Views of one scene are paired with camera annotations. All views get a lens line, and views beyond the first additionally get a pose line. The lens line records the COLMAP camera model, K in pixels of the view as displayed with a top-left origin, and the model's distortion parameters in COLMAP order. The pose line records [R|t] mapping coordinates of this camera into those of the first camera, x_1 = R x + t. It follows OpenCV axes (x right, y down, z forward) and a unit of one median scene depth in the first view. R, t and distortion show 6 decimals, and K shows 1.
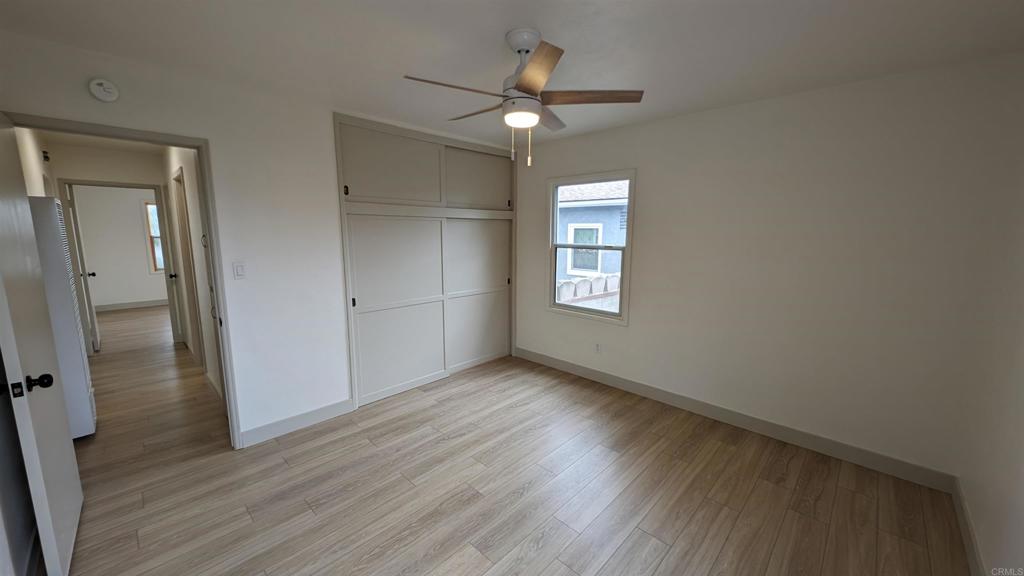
lens RADIAL K [[377.6, 0, 511.0], [0, 377.6, 285.9], [0, 0, 1]] dist [-0.011007, -0.000113]
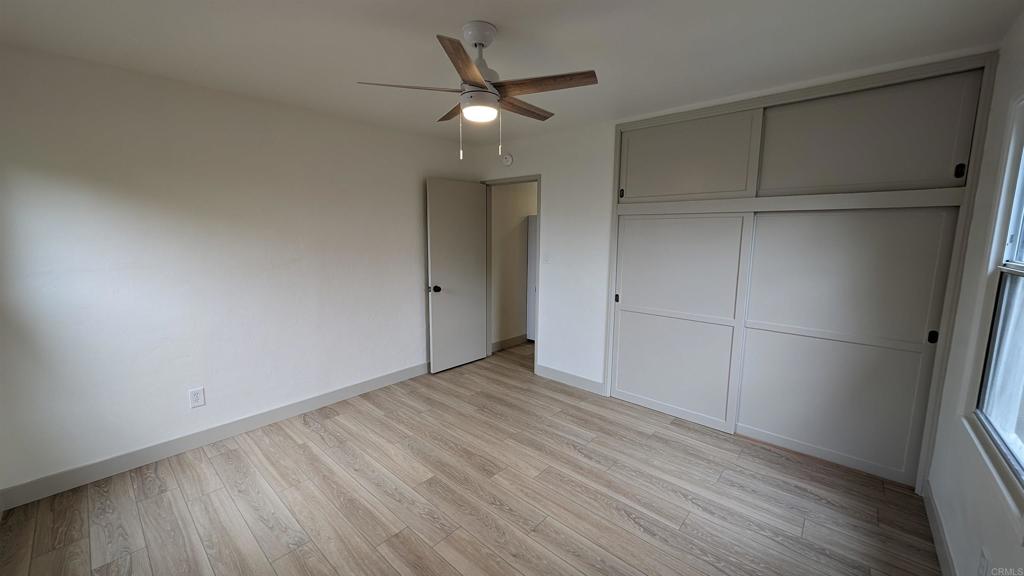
lens RADIAL K [[377.6, 0, 511.1], [0, 377.6, 288.6], [0, 0, 1]] dist [-0.011007, -0.000113]
pose [[0.029390, 0.132216, -0.990785, 0.661829], [-0.153546, 0.980046, 0.126228, -0.075691], [0.987704, 0.148421, 0.049105, 0.681101]]
